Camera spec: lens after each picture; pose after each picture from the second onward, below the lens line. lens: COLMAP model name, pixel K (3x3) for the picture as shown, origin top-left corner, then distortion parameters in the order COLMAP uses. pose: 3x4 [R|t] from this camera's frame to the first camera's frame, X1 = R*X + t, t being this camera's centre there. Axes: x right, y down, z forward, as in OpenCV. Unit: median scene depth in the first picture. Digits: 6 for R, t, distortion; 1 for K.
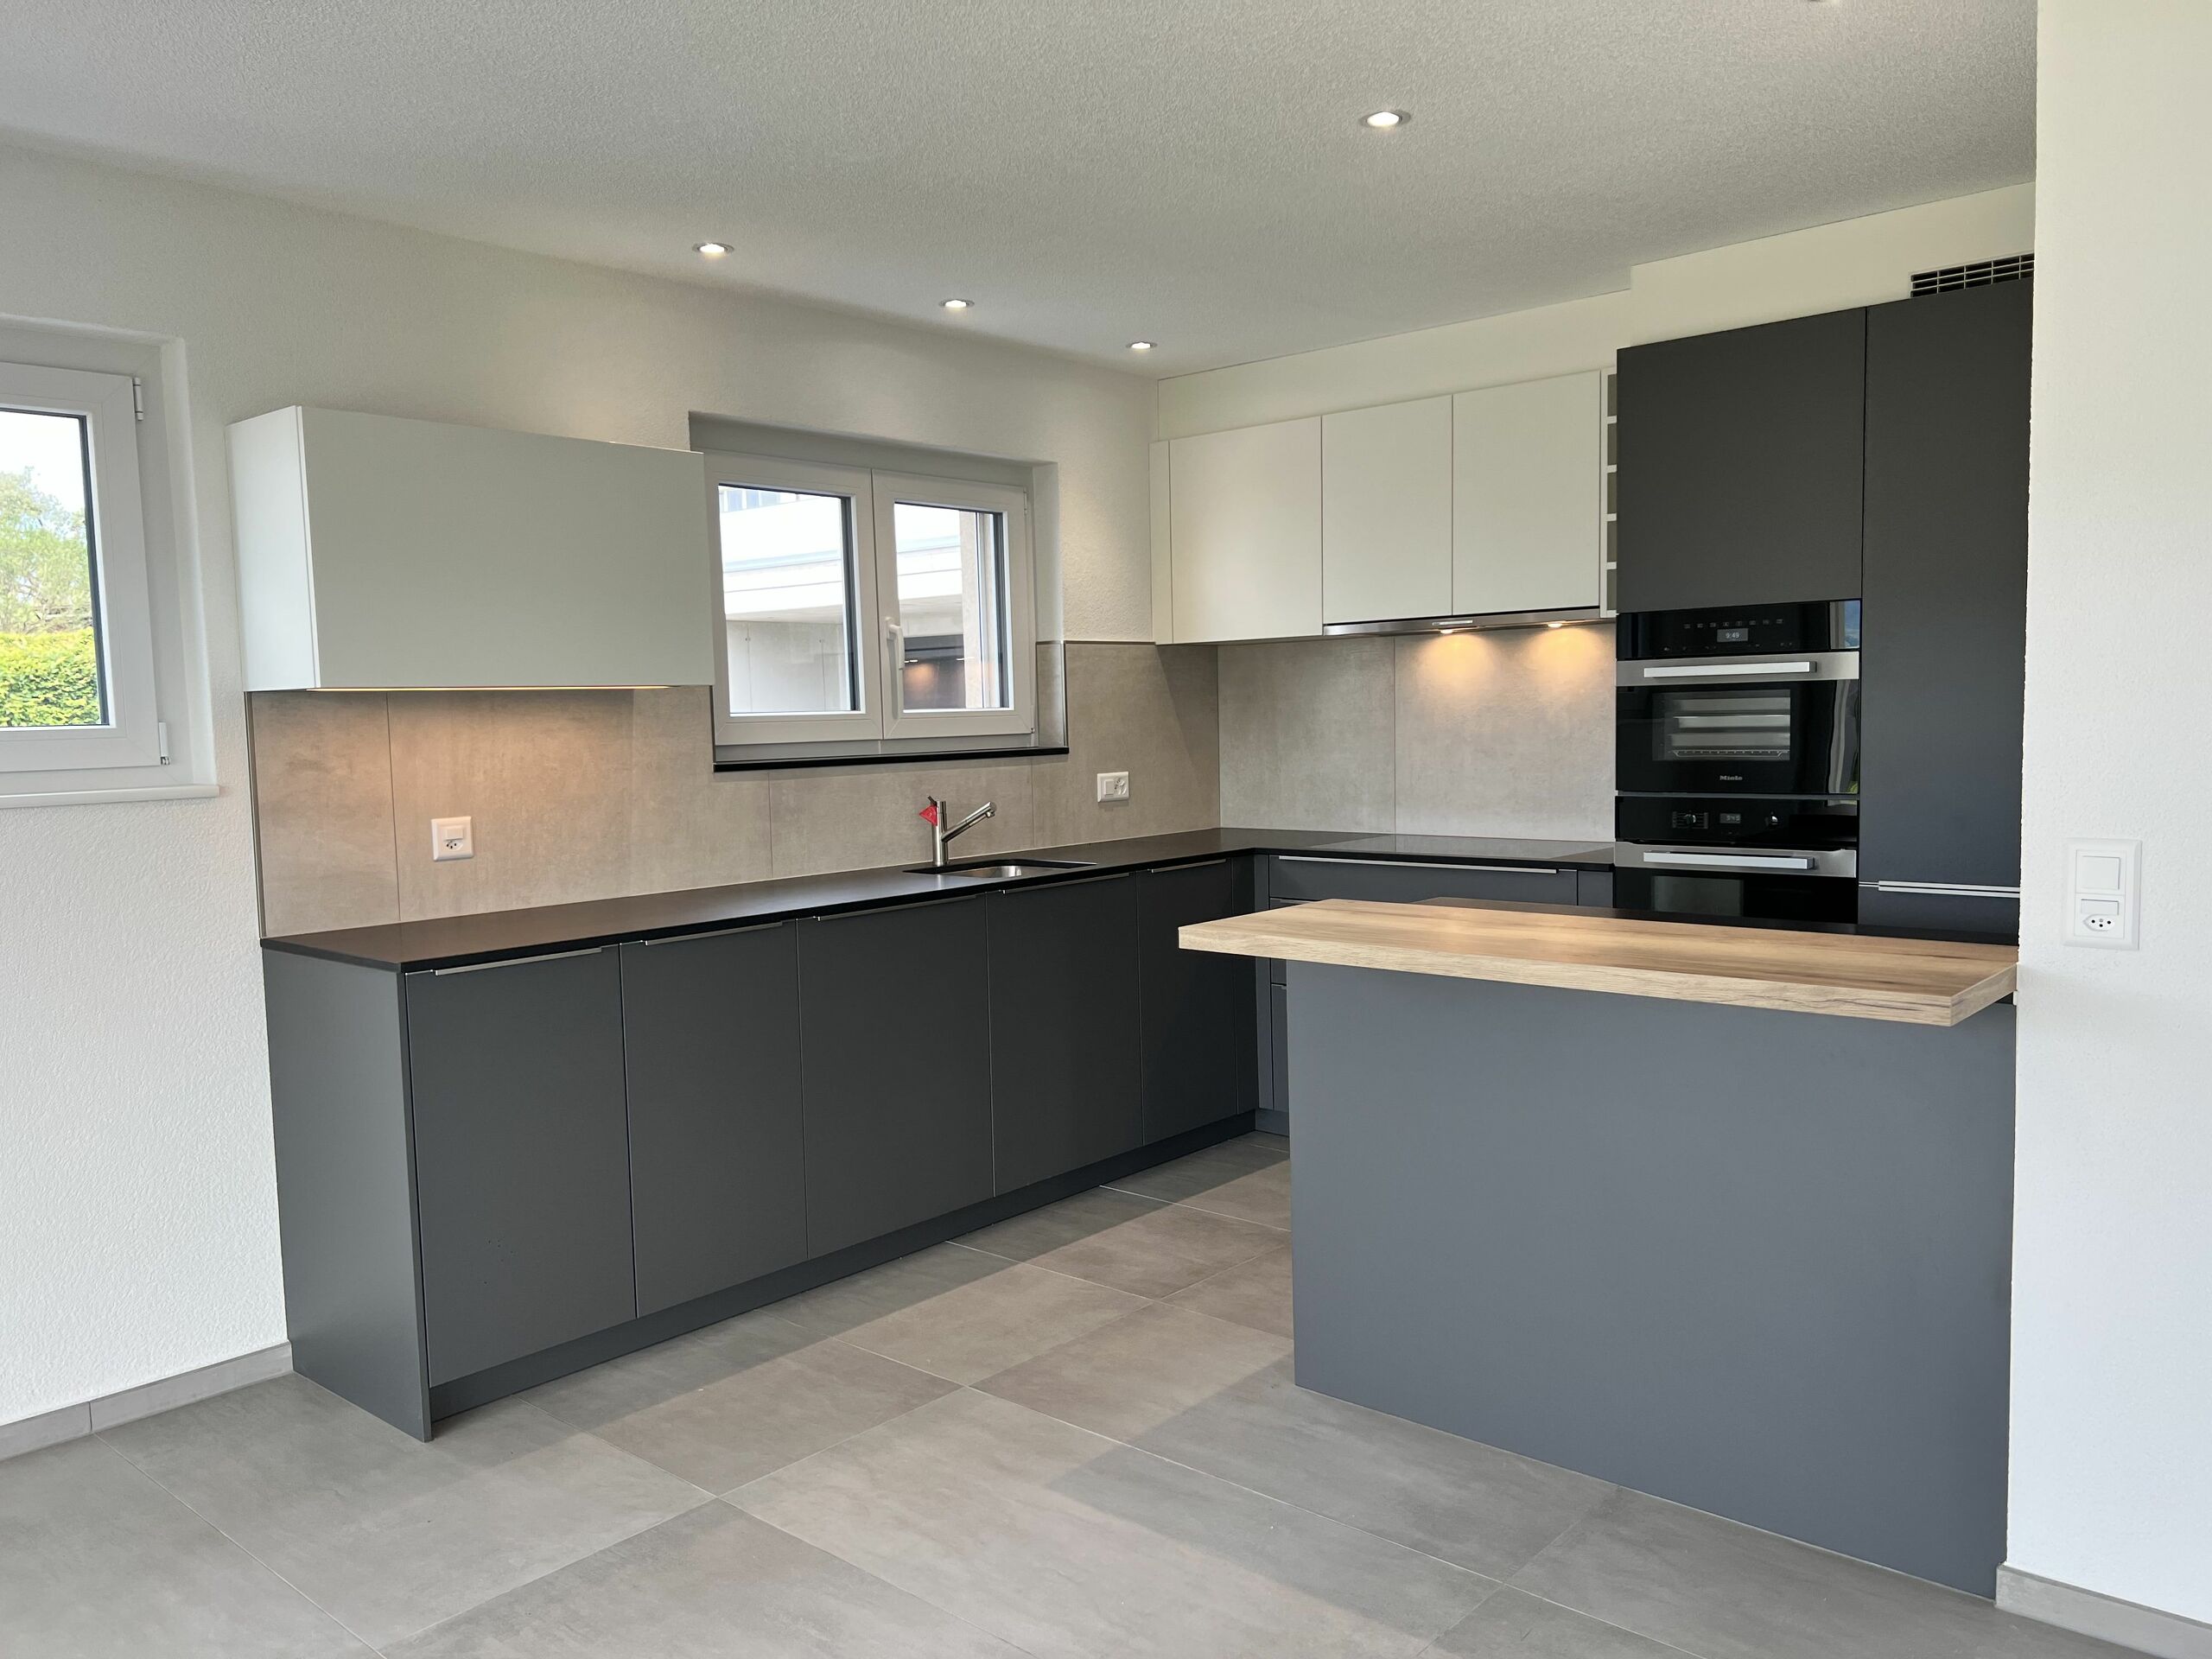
lens RADIAL K [[1651.4, 0, 1159.7], [0, 1651.4, 852.6], [0, 0, 1]] dist [0.056170, -0.060284]
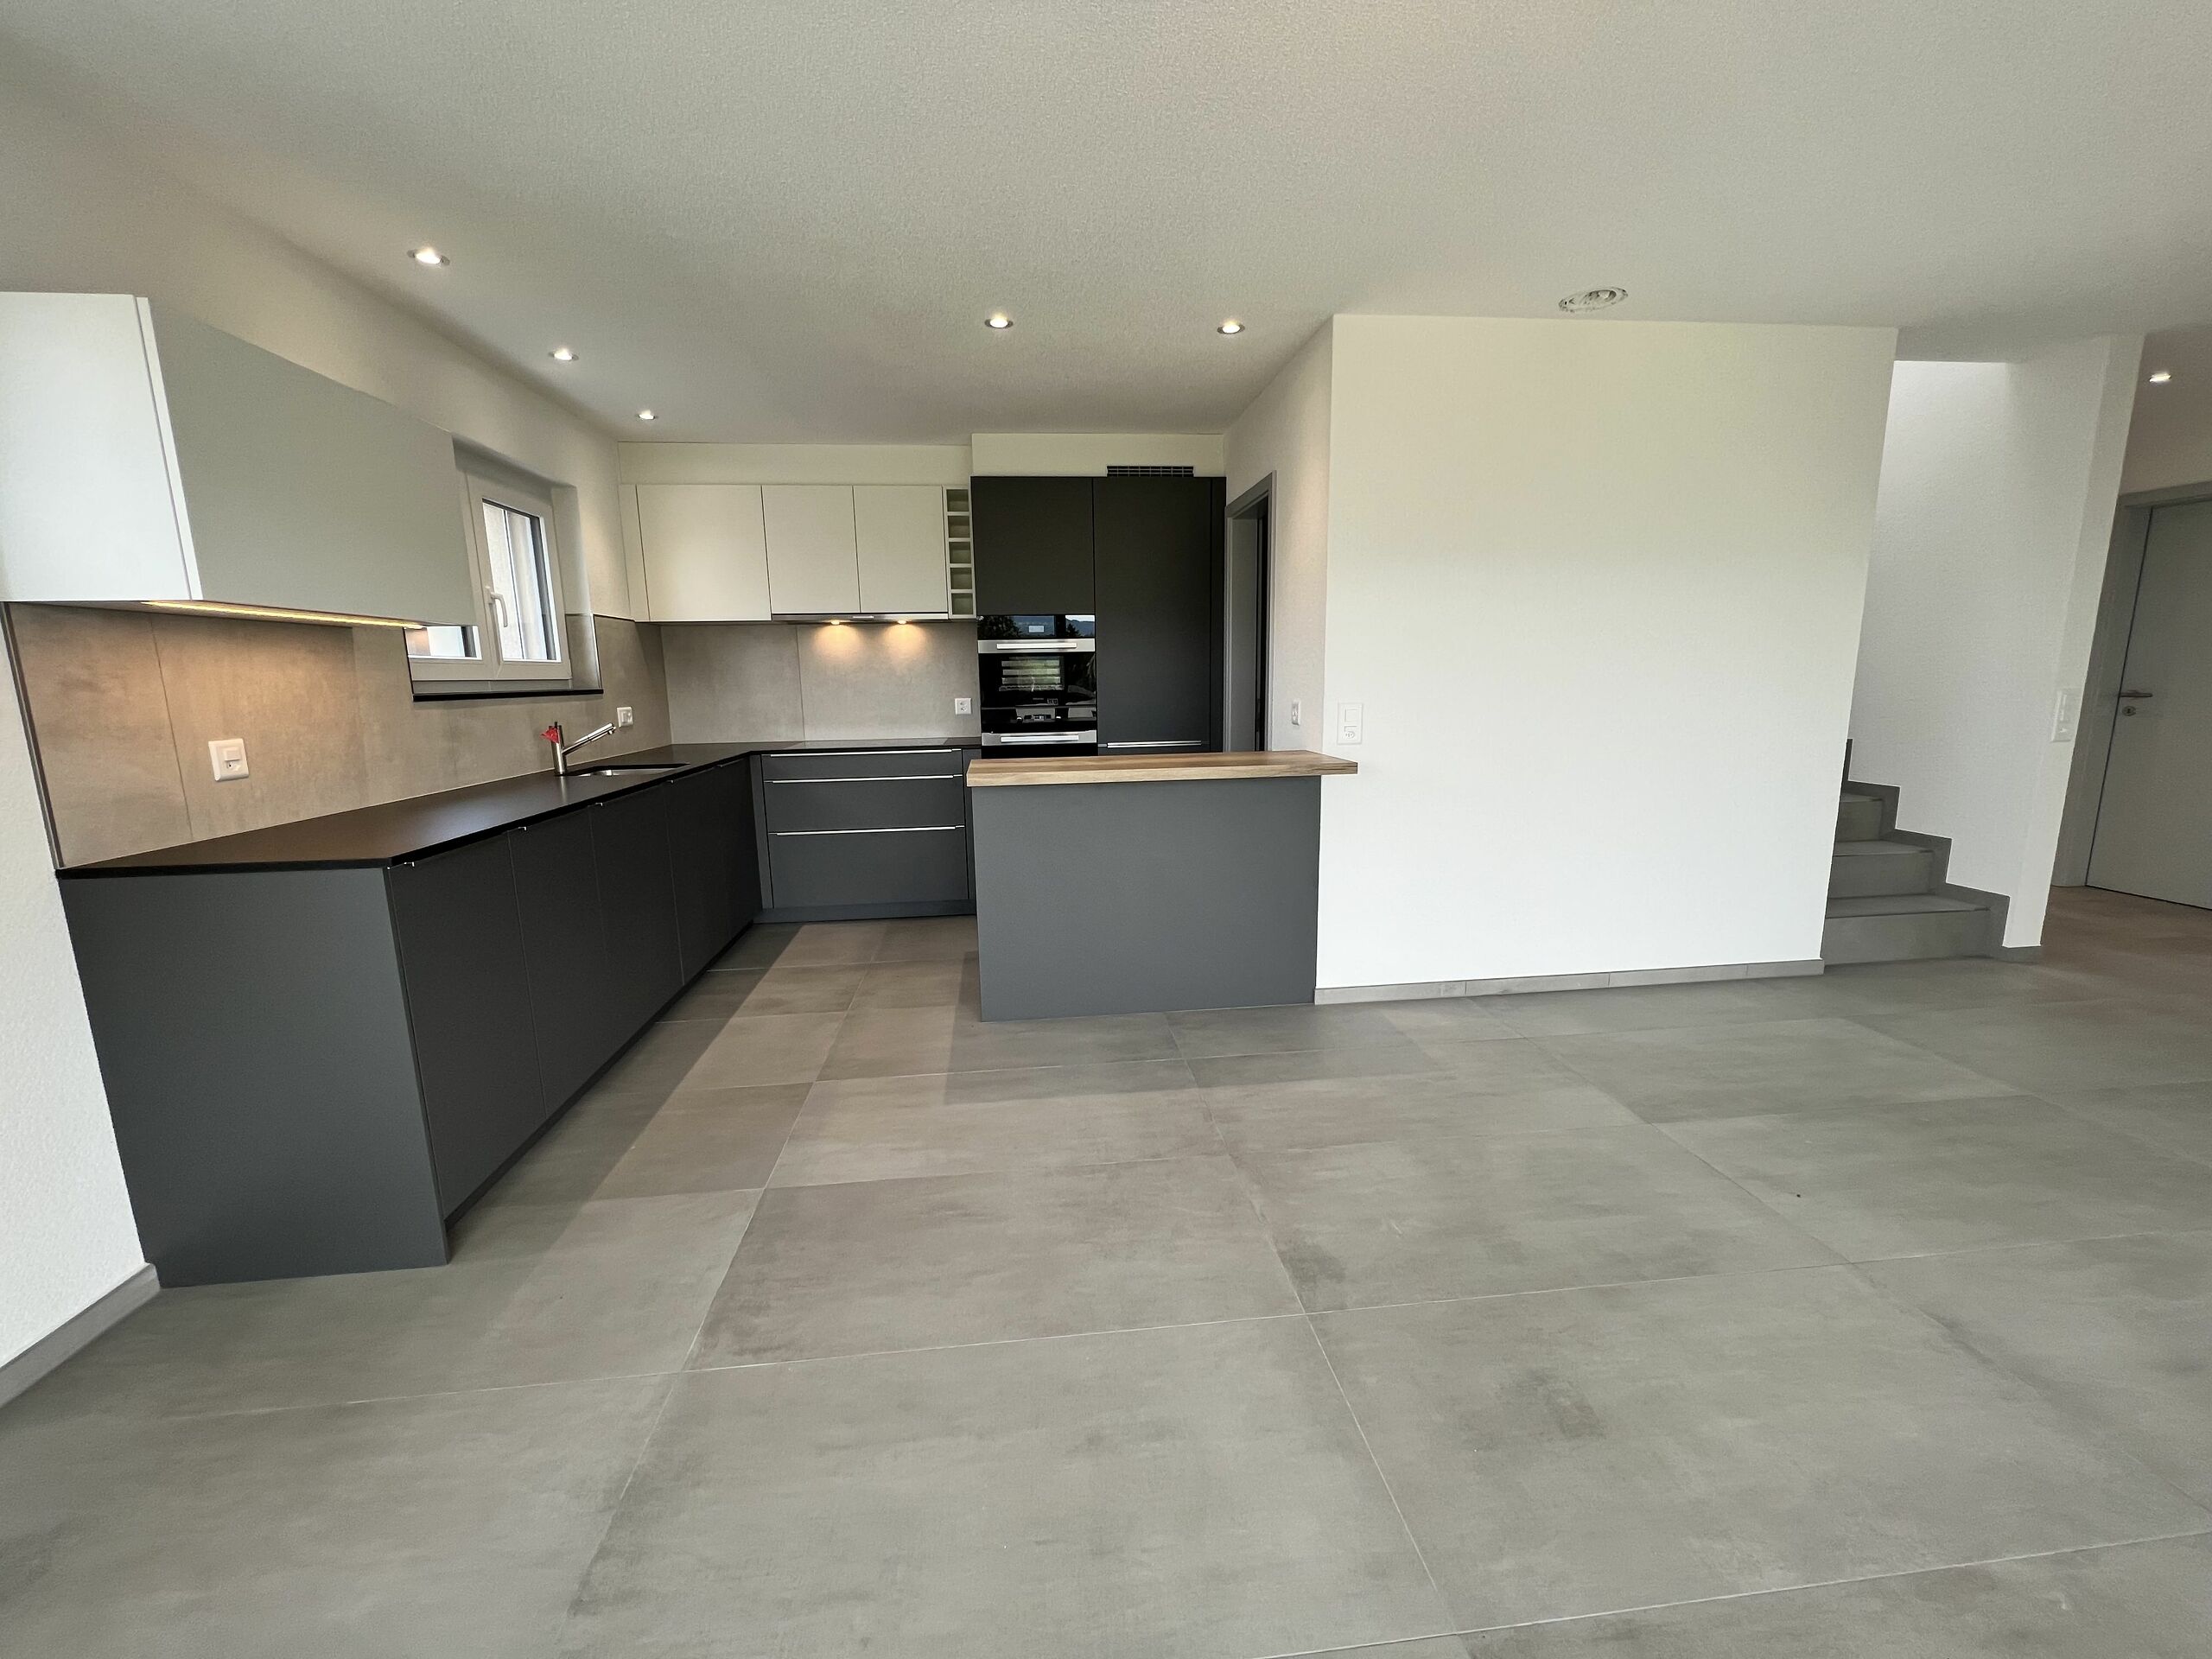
lens RADIAL K [[864.9, 0, 1106.0], [0, 864.9, 829.5], [0, 0, 1]] dist [-0.001953, -0.000128]
pose [[0.682873, -0.117474, 0.721030, -0.420313], [0.066568, 0.992886, 0.098721, 0.017543], [-0.727498, -0.019416, 0.685835, 0.205410]]
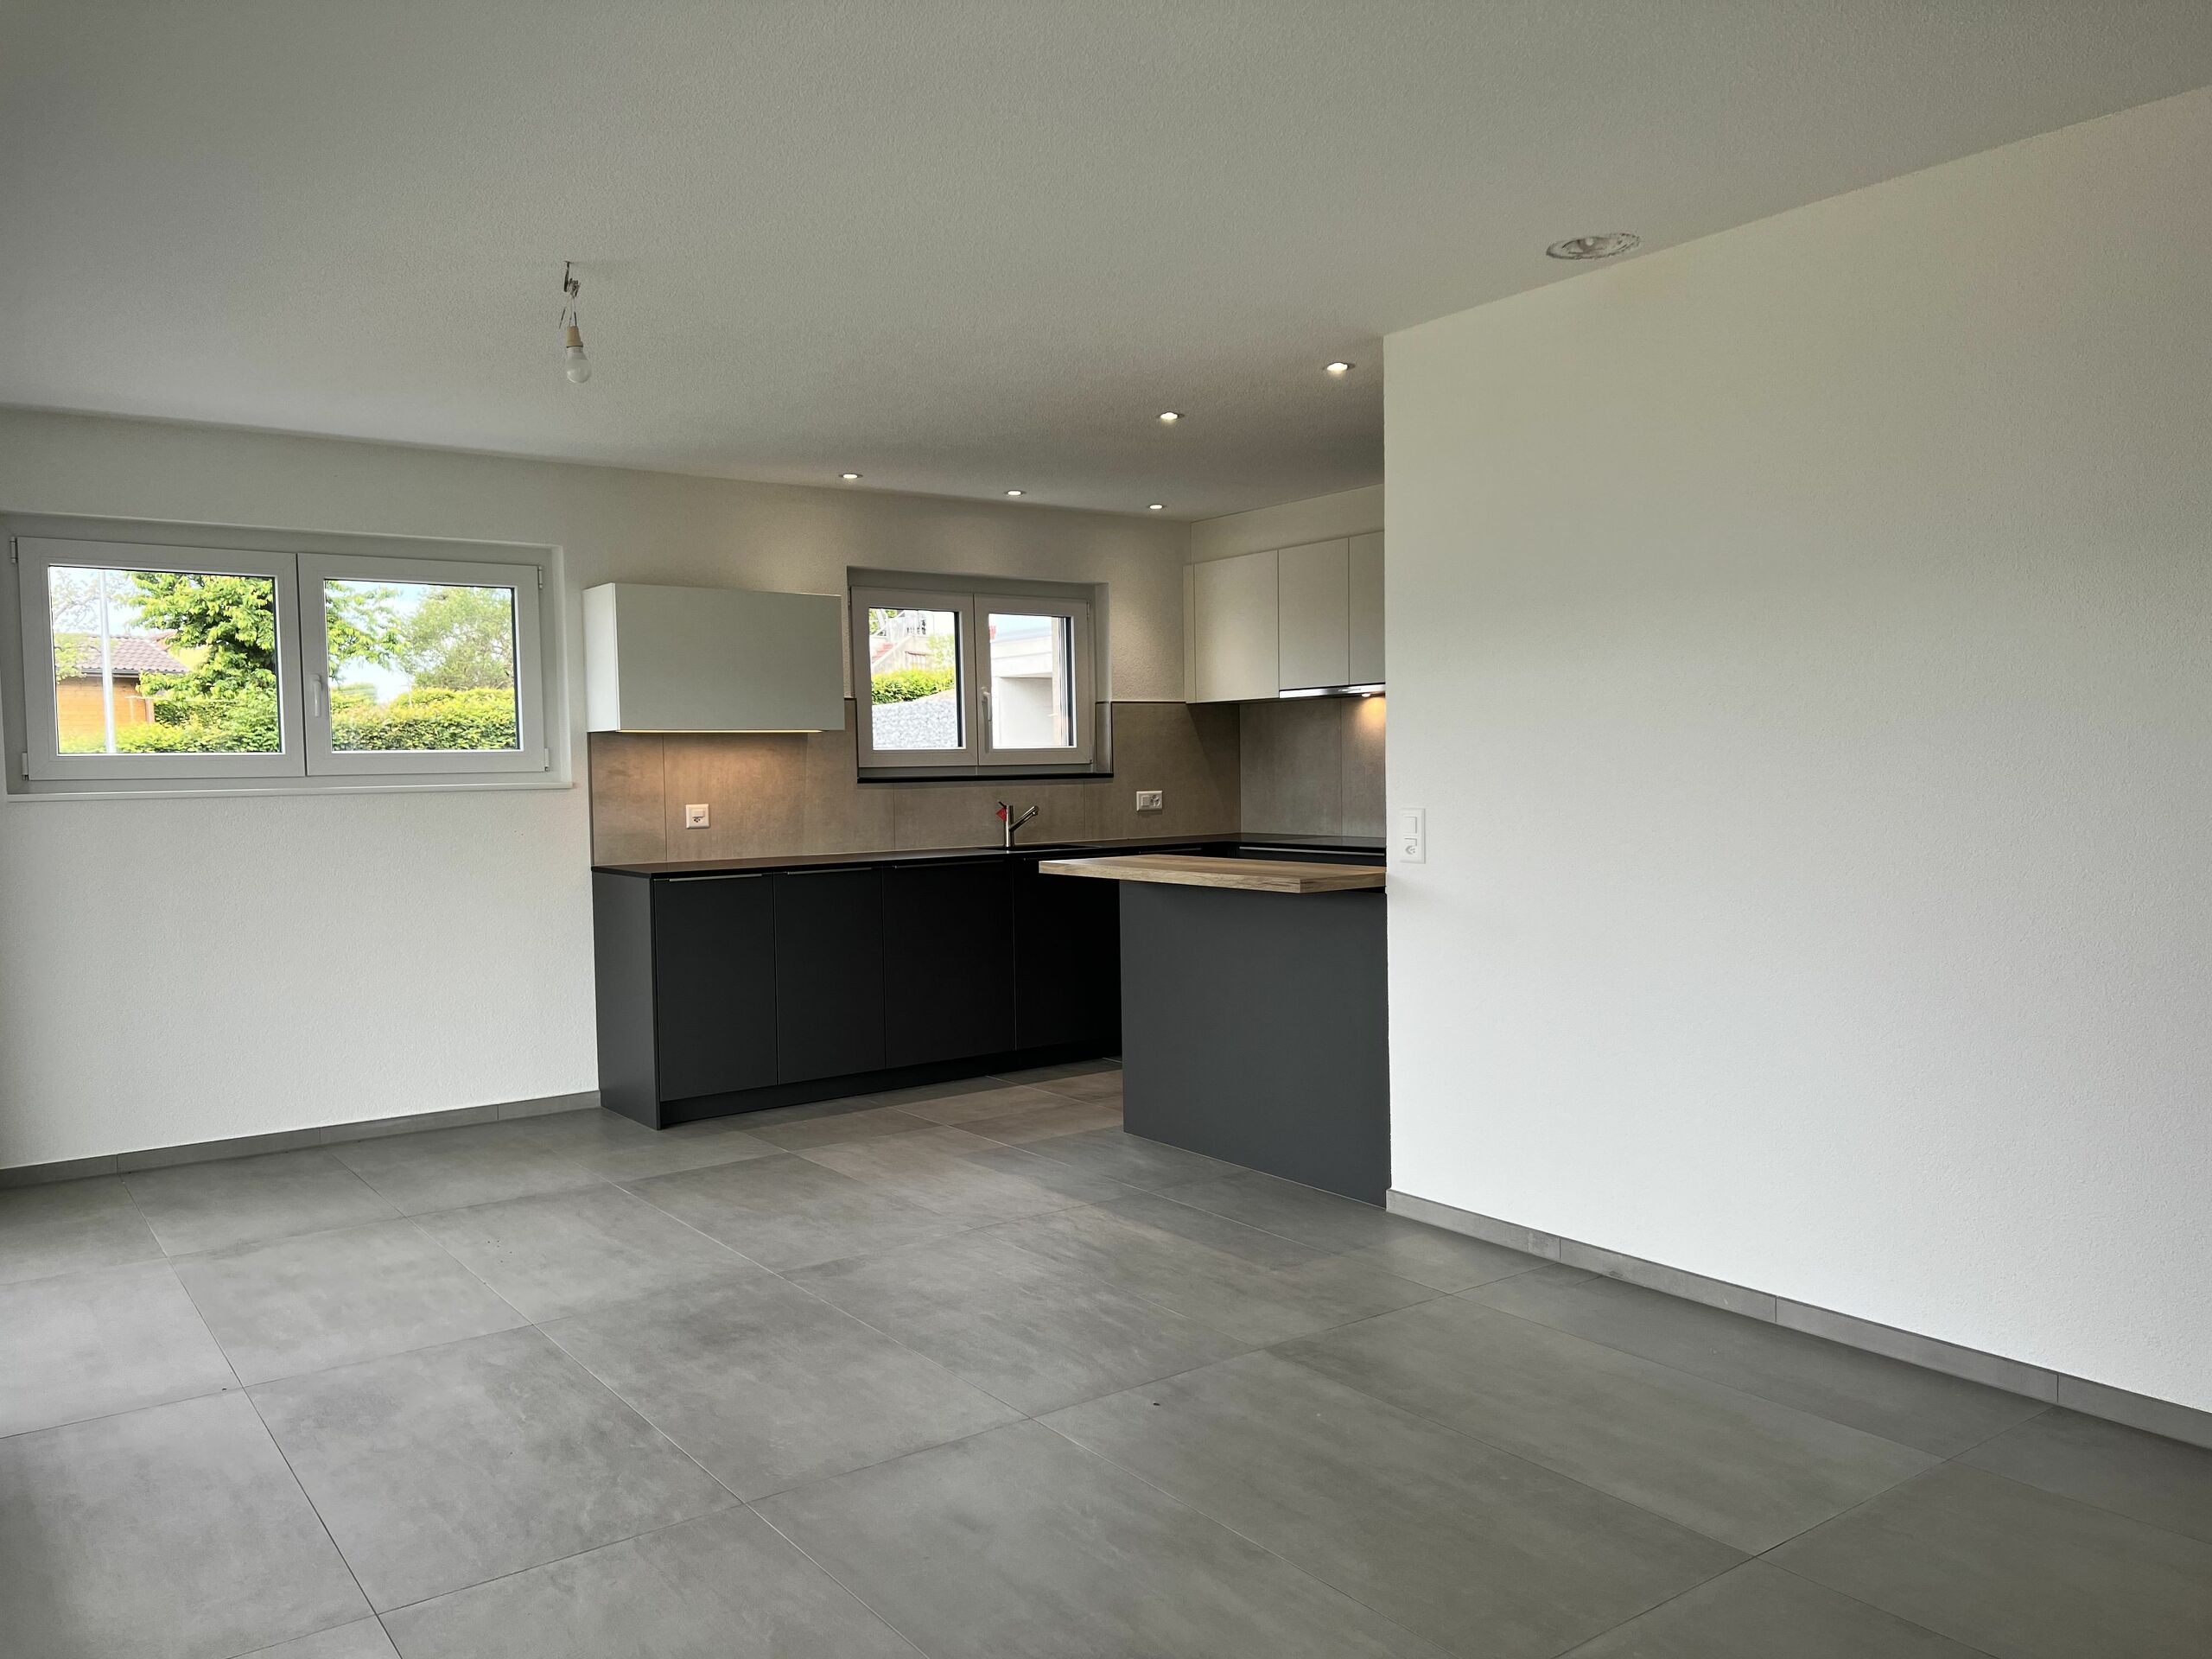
lens RADIAL K [[1679.4, 0, 1193.4], [0, 1679.4, 848.5], [0, 0, 1]] dist [0.136043, -0.254323]
pose [[0.979225, 0.016926, -0.202070, 0.427473], [-0.023523, 0.999264, -0.030288, 0.063776], [0.201409, 0.034412, 0.978903, -0.613656]]
